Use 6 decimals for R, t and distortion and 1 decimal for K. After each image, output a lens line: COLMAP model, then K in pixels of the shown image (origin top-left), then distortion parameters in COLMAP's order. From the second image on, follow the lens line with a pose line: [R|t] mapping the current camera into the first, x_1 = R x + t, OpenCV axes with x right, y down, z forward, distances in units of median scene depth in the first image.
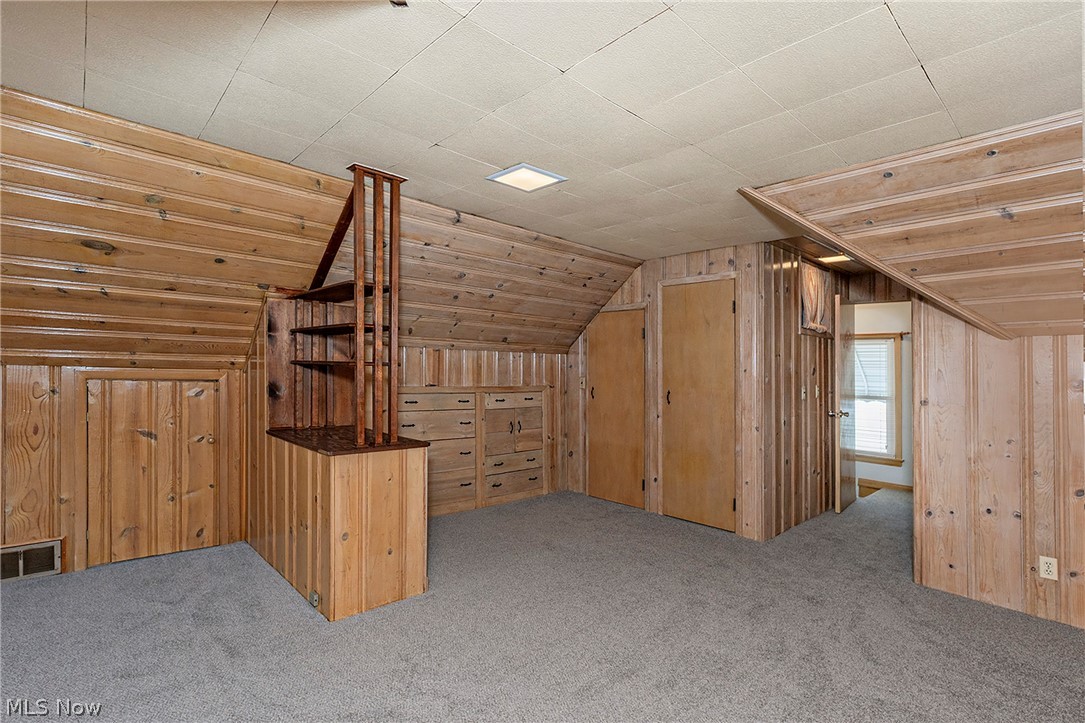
lens RADIAL K [[510.2, 0, 542.4], [0, 510.2, 364.1], [0, 0, 1]] dist [0.001110, -0.000115]
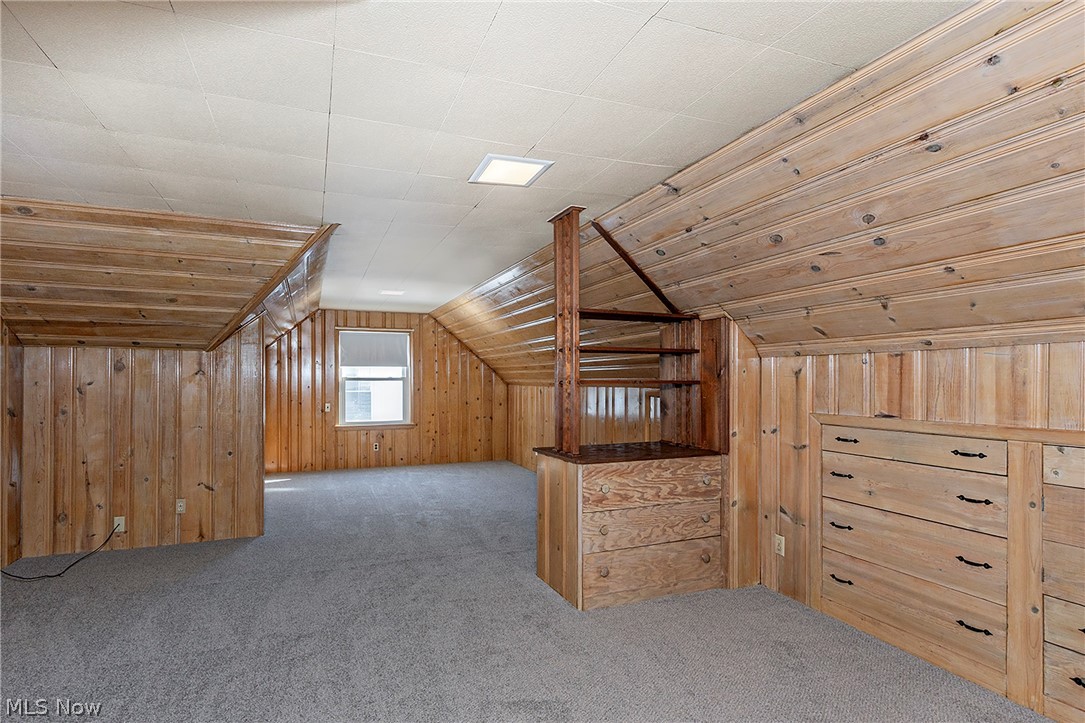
lens RADIAL K [[510.2, 0, 520.3], [0, 510.2, 388.2], [0, 0, 1]] dist [0.001110, -0.000115]
pose [[-0.350855, -0.006551, -0.936407, 0.465854], [0.005469, 0.999944, -0.009045, 0.012683], [0.936414, -0.008295, -0.350799, 0.795558]]
